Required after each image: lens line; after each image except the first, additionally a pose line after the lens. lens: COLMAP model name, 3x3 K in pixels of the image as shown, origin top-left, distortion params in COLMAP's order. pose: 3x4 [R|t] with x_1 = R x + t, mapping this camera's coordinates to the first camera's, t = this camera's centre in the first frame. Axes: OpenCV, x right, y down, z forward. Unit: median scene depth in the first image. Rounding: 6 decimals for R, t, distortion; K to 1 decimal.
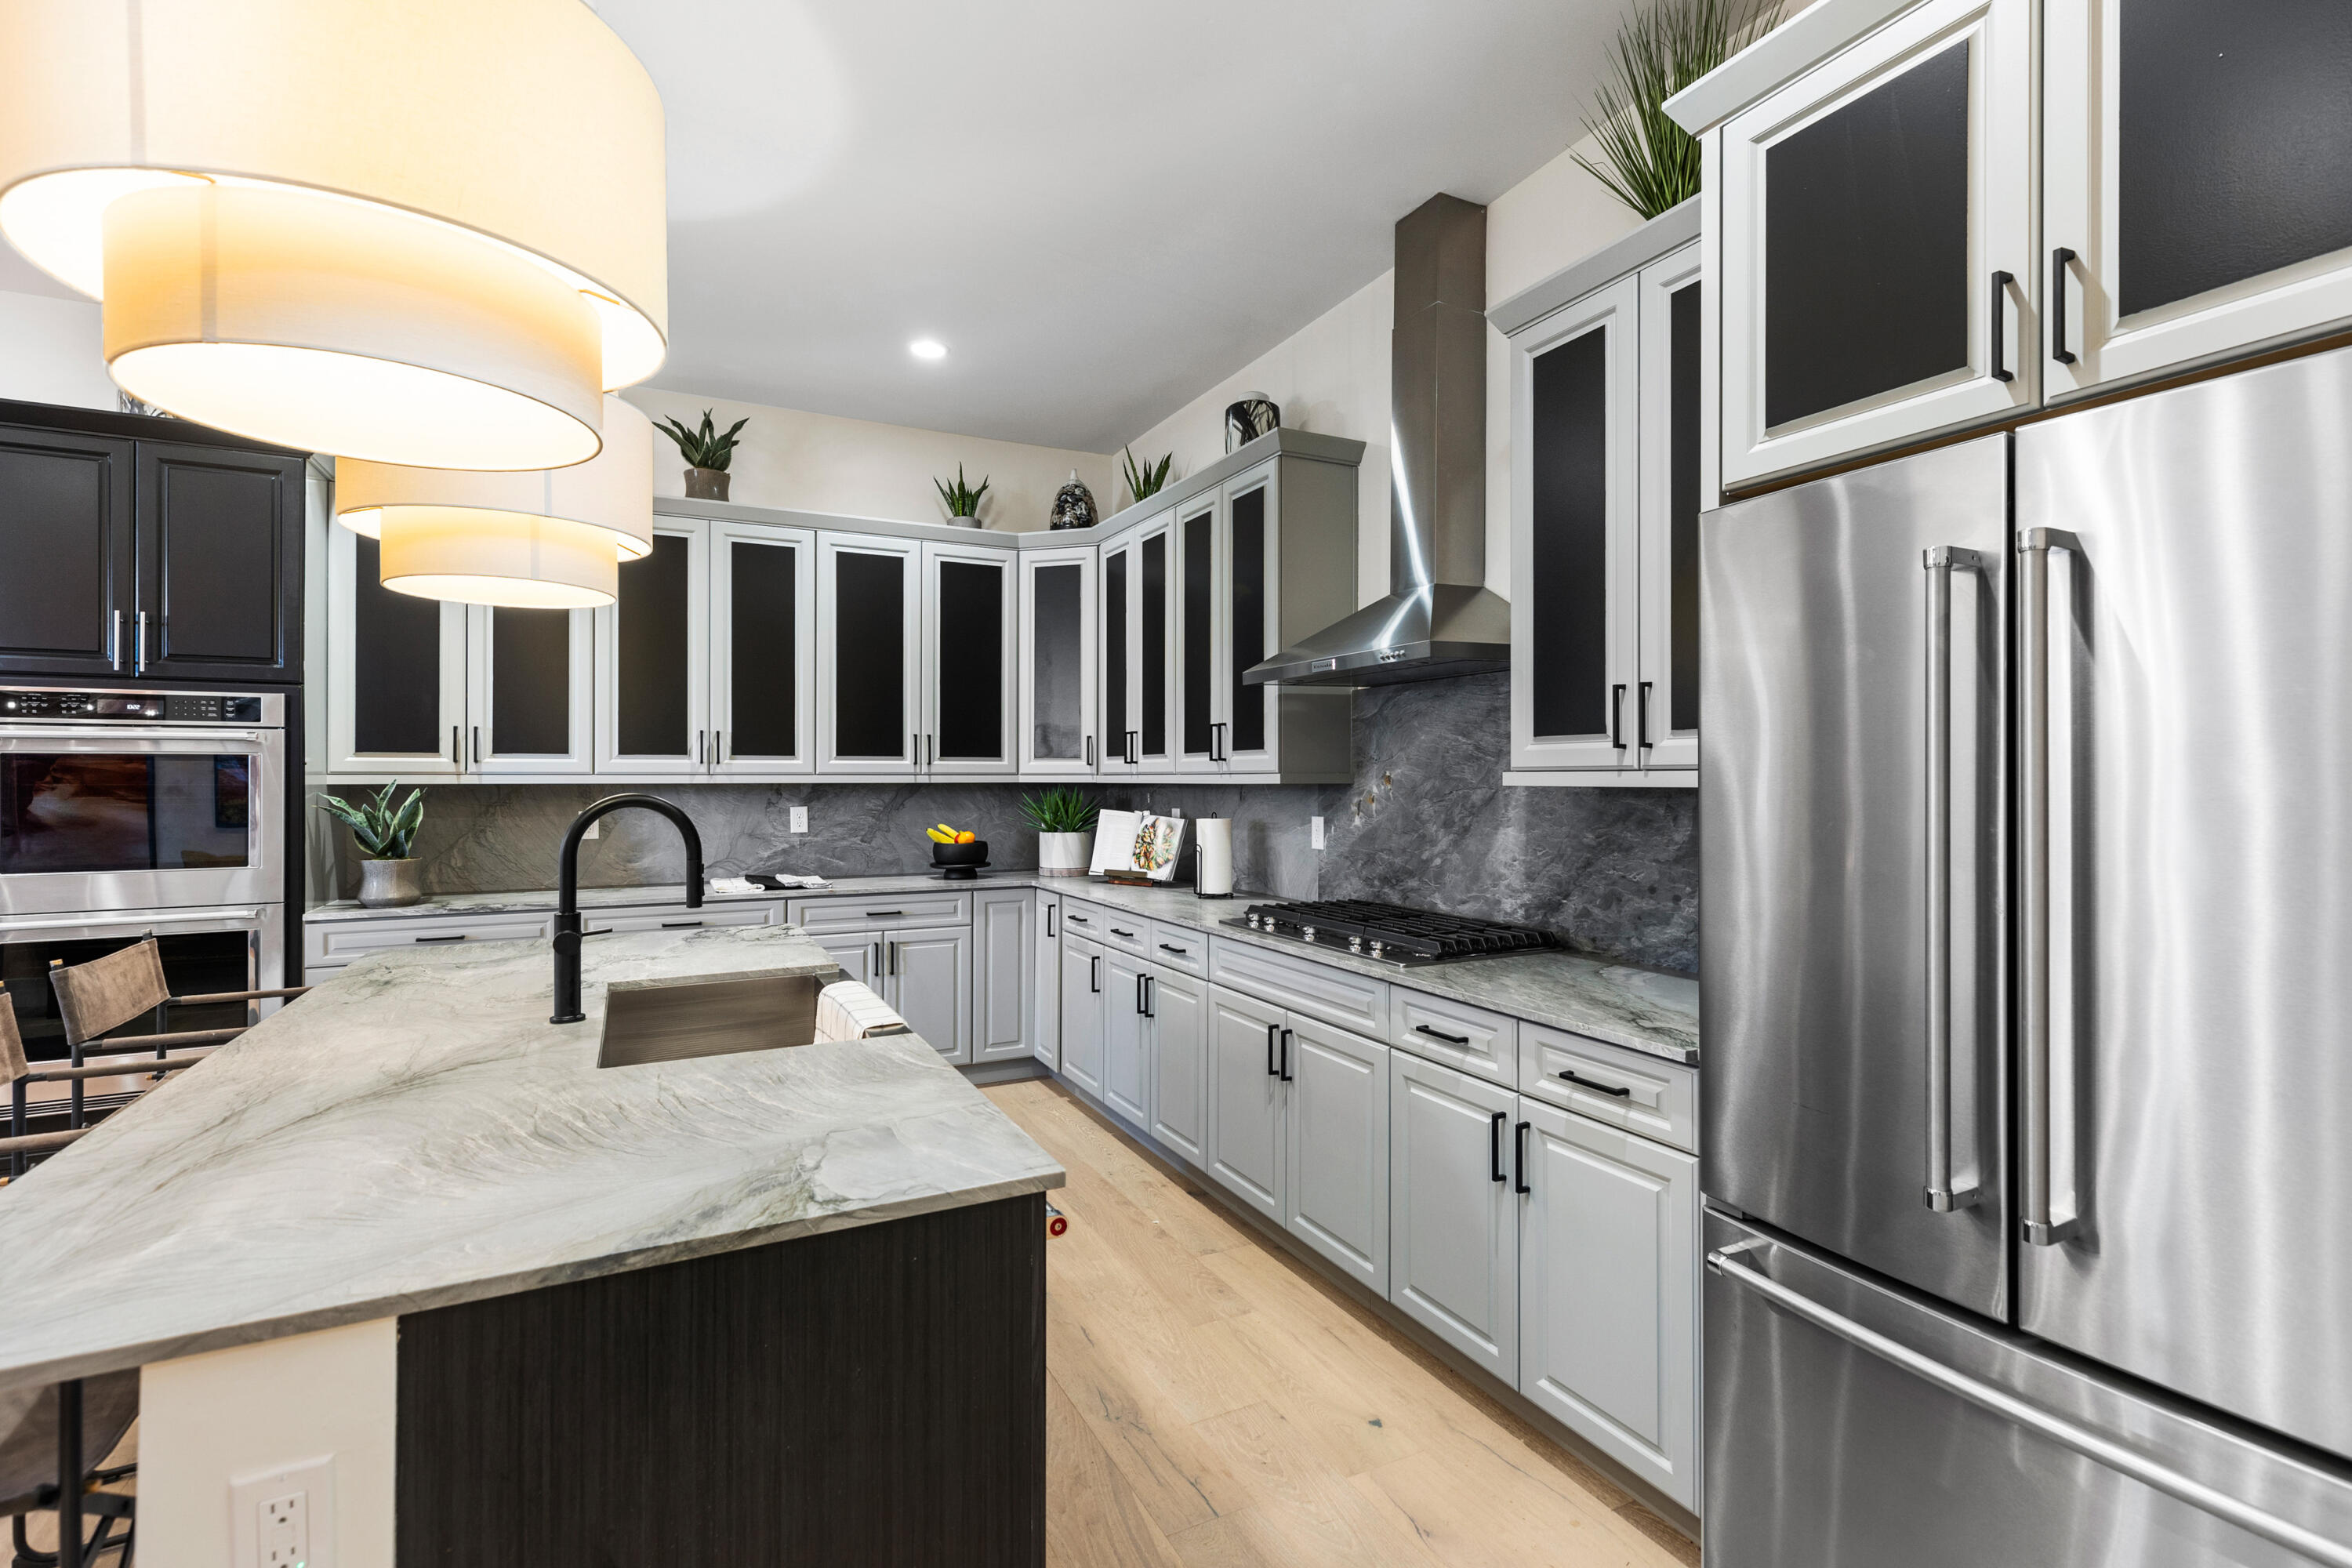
lens RADIAL K [[1085.0, 0, 1185.4], [0, 1085.0, 770.4], [0, 0, 1]] dist [0.006159, -0.001081]
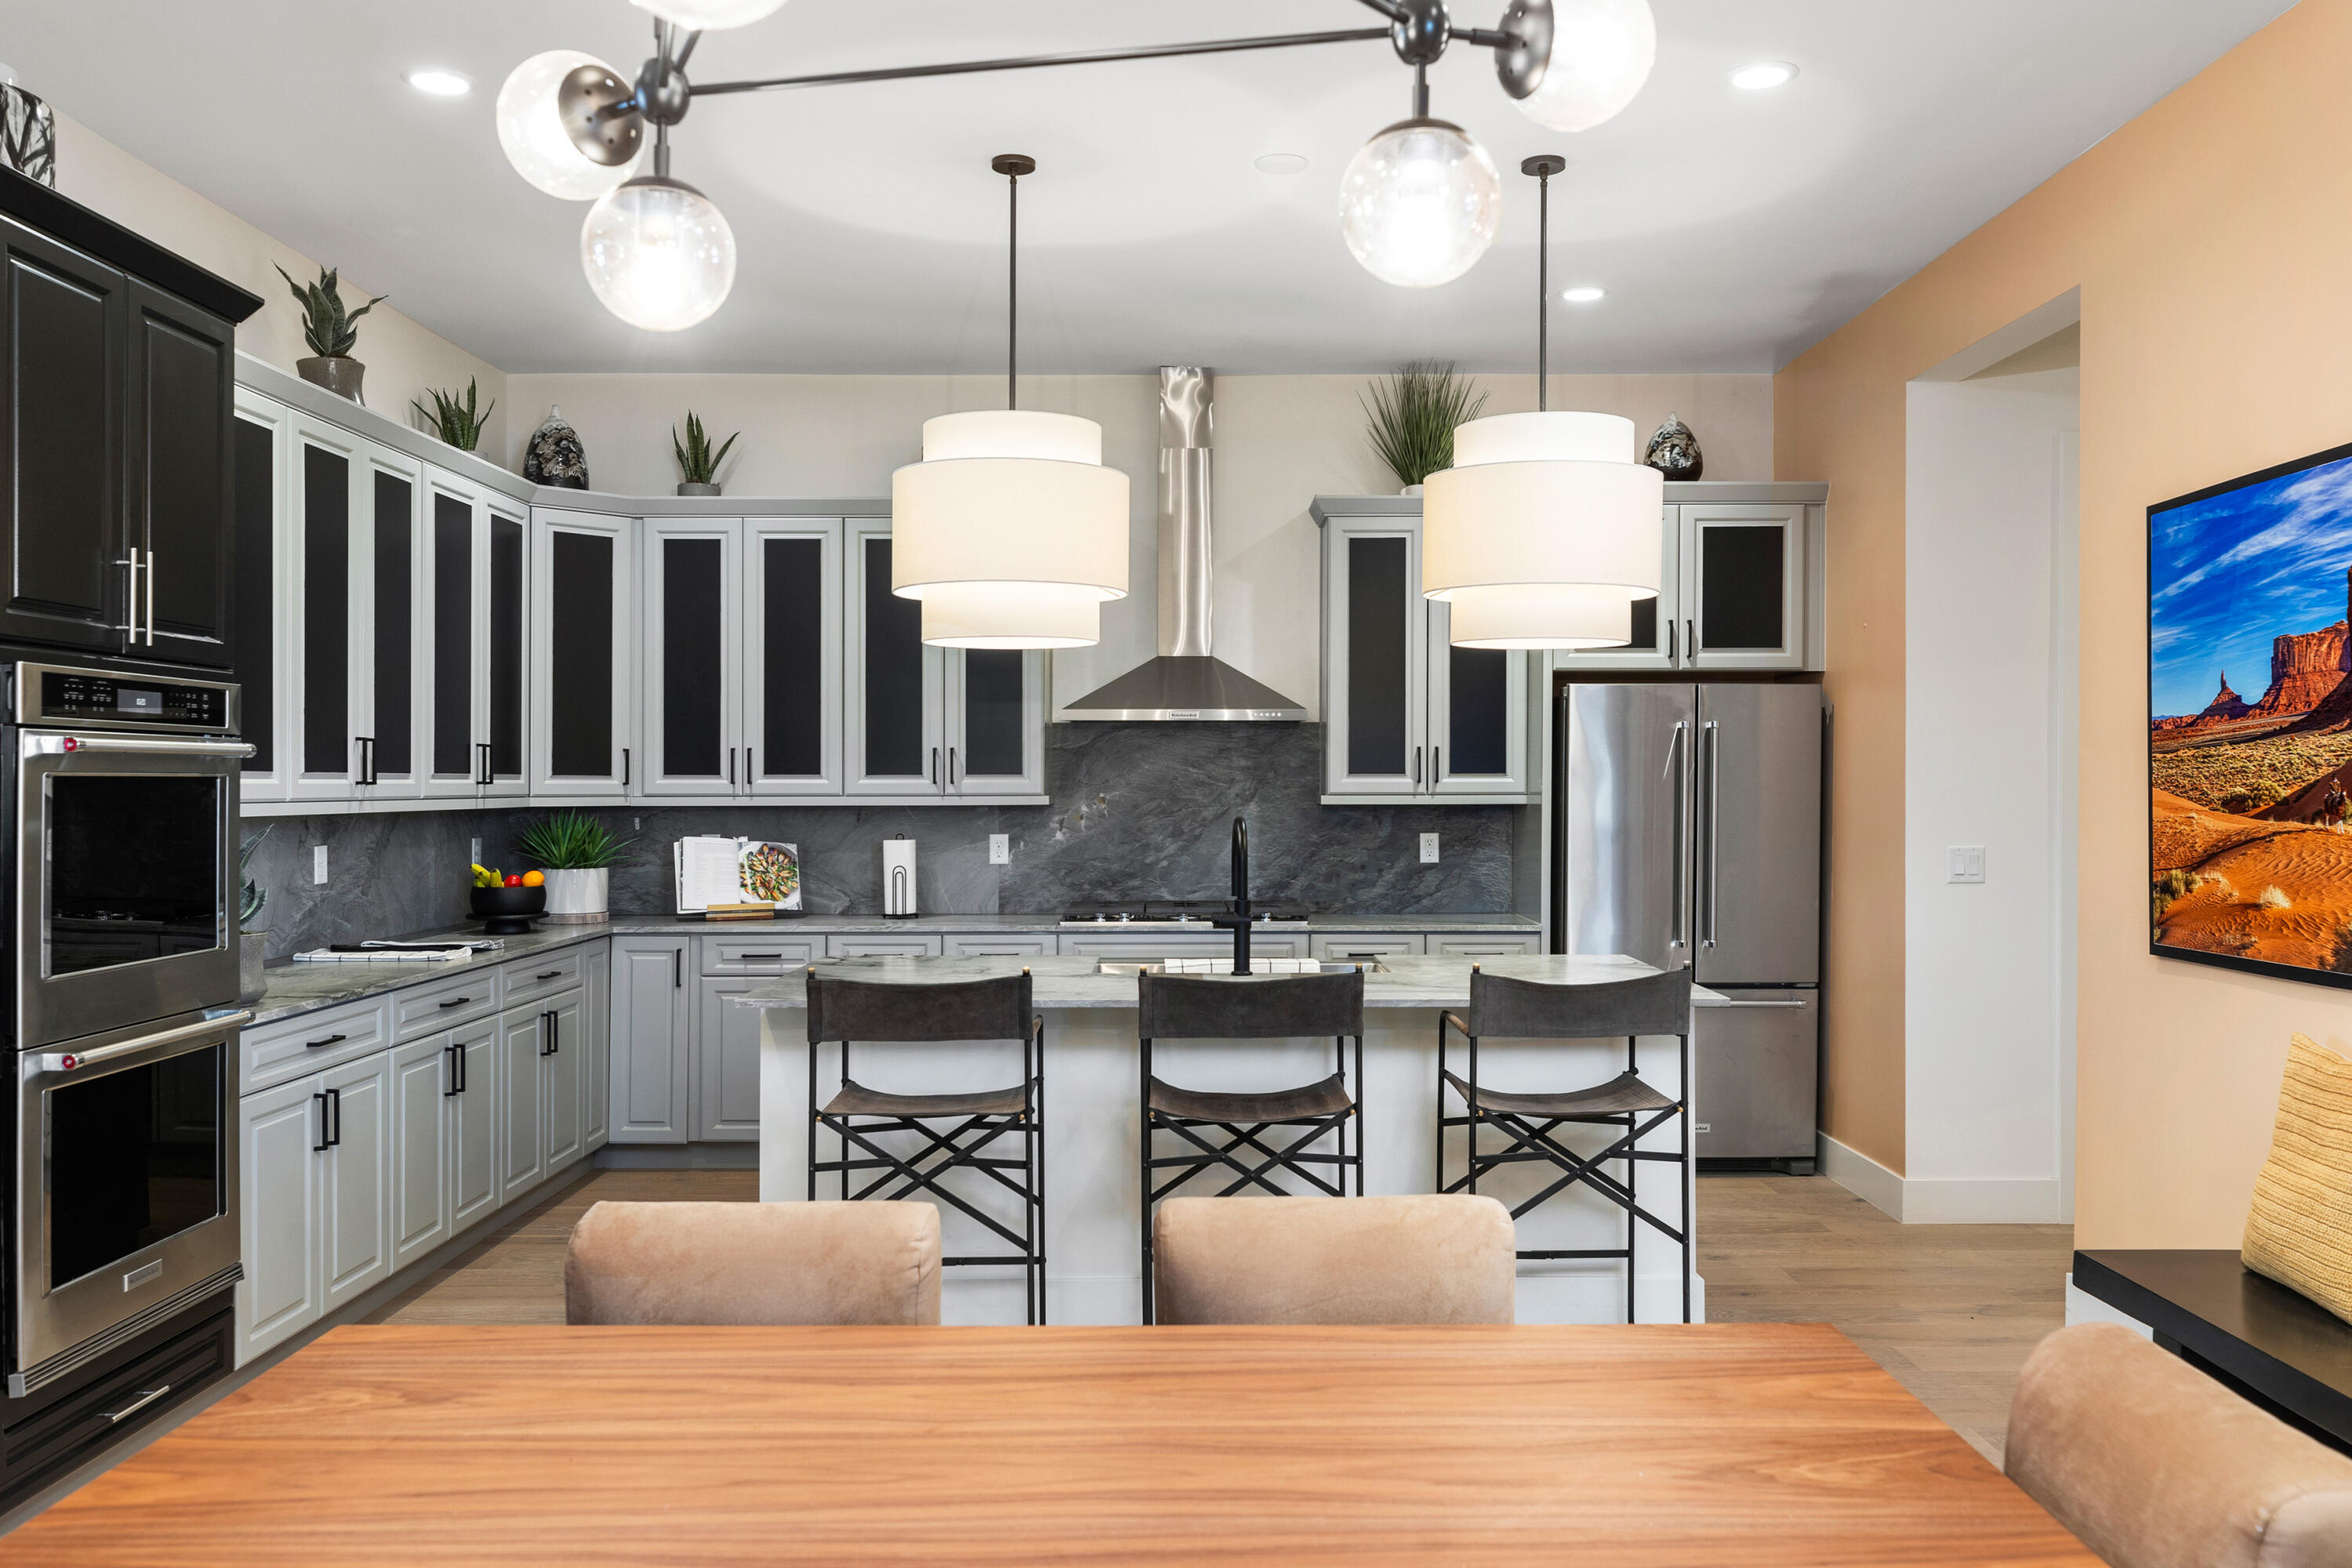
lens RADIAL K [[1831.7, 0, 1196.7], [0, 1831.7, 784.7], [0, 0, 1]] dist [0.014977, -0.010858]
pose [[0.452565, -0.000496, 0.891731, -1.532696], [-0.004642, 0.999985, 0.002912, -0.014907], [-0.891719, -0.005457, 0.452556, -0.020485]]
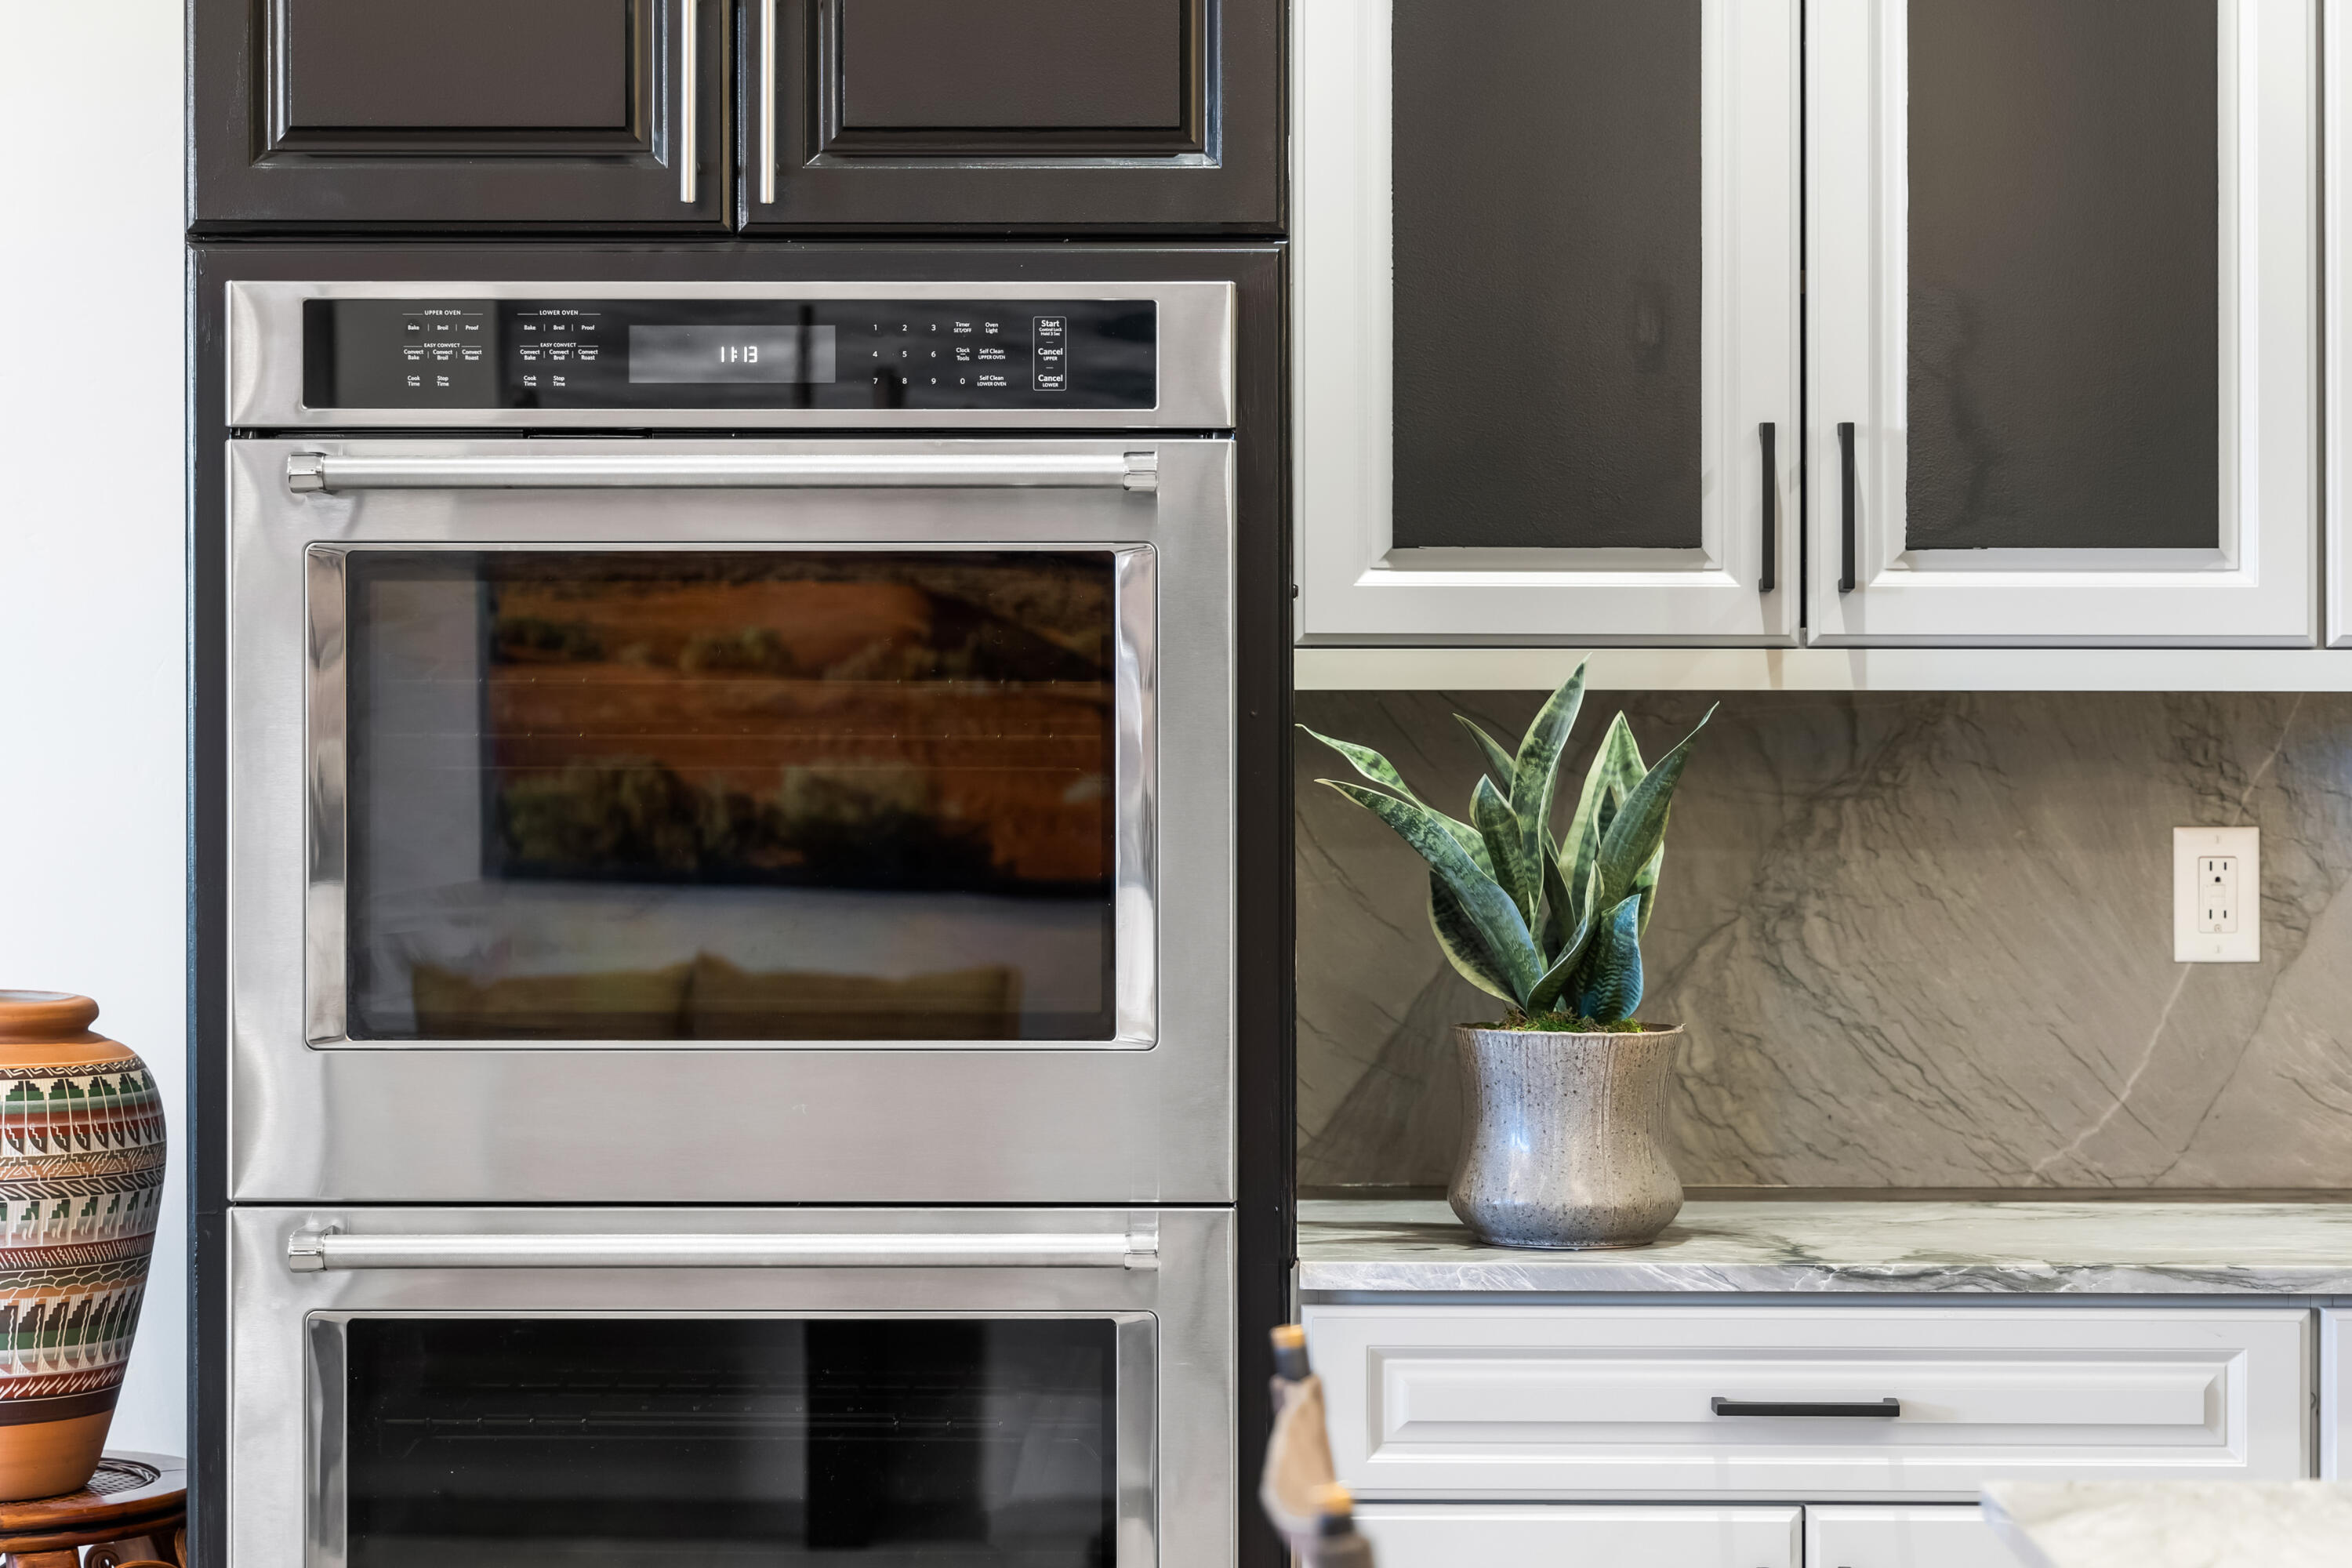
lens RADIAL K [[4821.0, 0, 1158.8], [0, 4821.0, 767.5], [0, 0, 1]] dist [0.046989, 0.000000]
pose [[0.884001, 0.006907, -0.467435, -0.367234], [-0.000293, 0.999899, 0.014221, 0.015685], [0.467486, -0.012434, 0.883913, 0.106039]]
